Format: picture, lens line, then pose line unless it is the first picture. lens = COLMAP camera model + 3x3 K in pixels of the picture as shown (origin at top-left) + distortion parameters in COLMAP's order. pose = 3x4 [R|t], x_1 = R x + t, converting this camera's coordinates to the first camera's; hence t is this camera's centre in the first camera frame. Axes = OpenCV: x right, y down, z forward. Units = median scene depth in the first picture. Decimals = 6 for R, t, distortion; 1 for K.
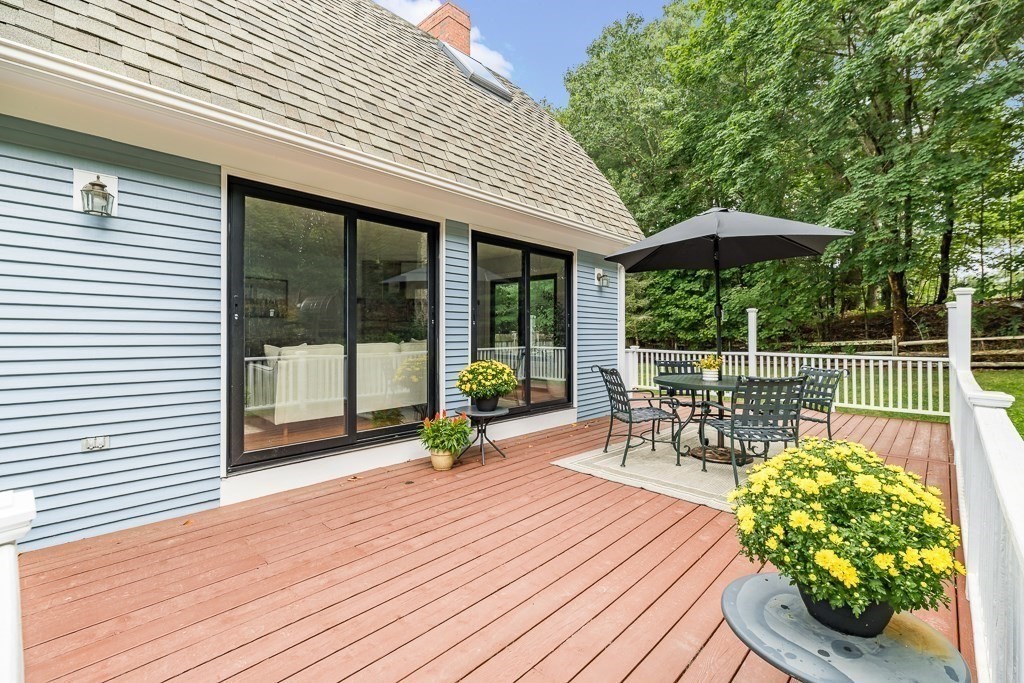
lens RADIAL K [[445.6, 0, 511.8], [0, 445.6, 327.6], [0, 0, 1]] dist [-0.014823, -0.000015]
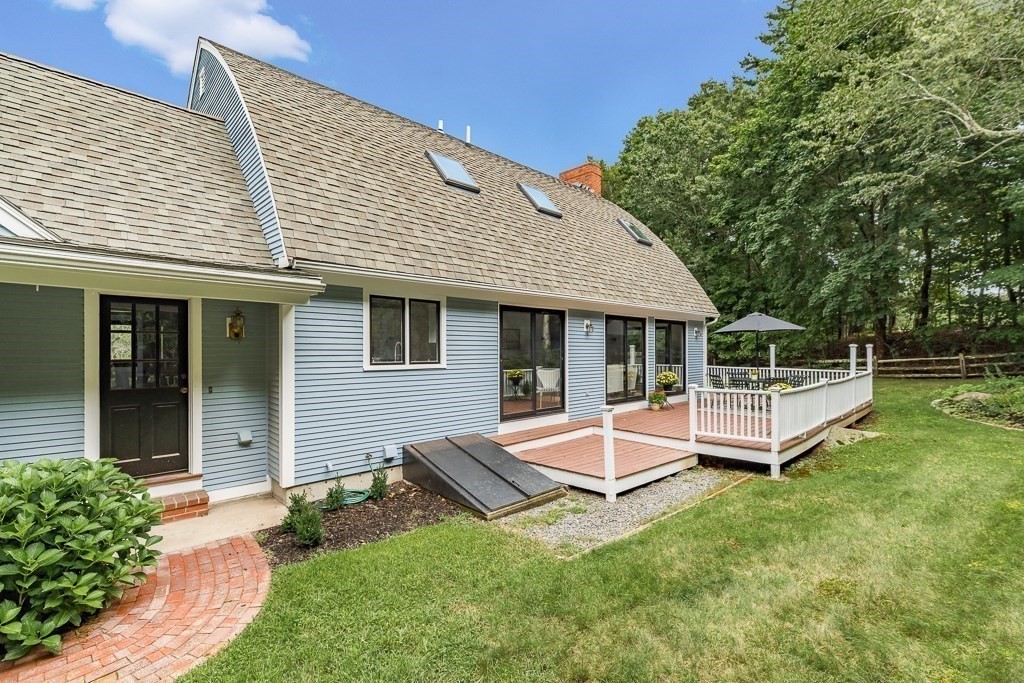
lens RADIAL K [[419.9, 0, 514.5], [0, 419.9, 343.5], [0, 0, 1]] dist [0.000255, 0.000059]
pose [[0.998178, -0.000183, -0.060344, -0.670420], [0.000504, 0.999986, 0.005304, -0.087327], [0.060342, -0.005324, 0.998164, -1.275703]]
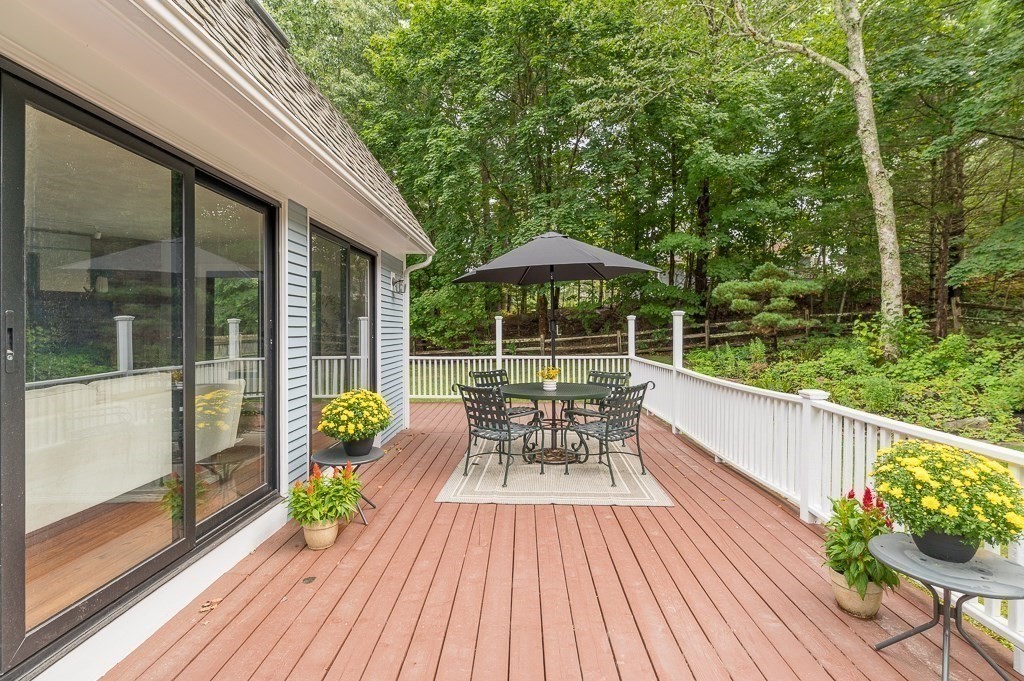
lens RADIAL K [[471.8, 0, 500.6], [0, 471.8, 321.1], [0, 0, 1]] dist [-0.002557, -0.000661]
pose [[0.749938, 0.005855, 0.661483, -0.342353], [-0.002745, 0.999980, -0.005739, -0.036028], [-0.661503, 0.002488, 0.749939, 0.170982]]
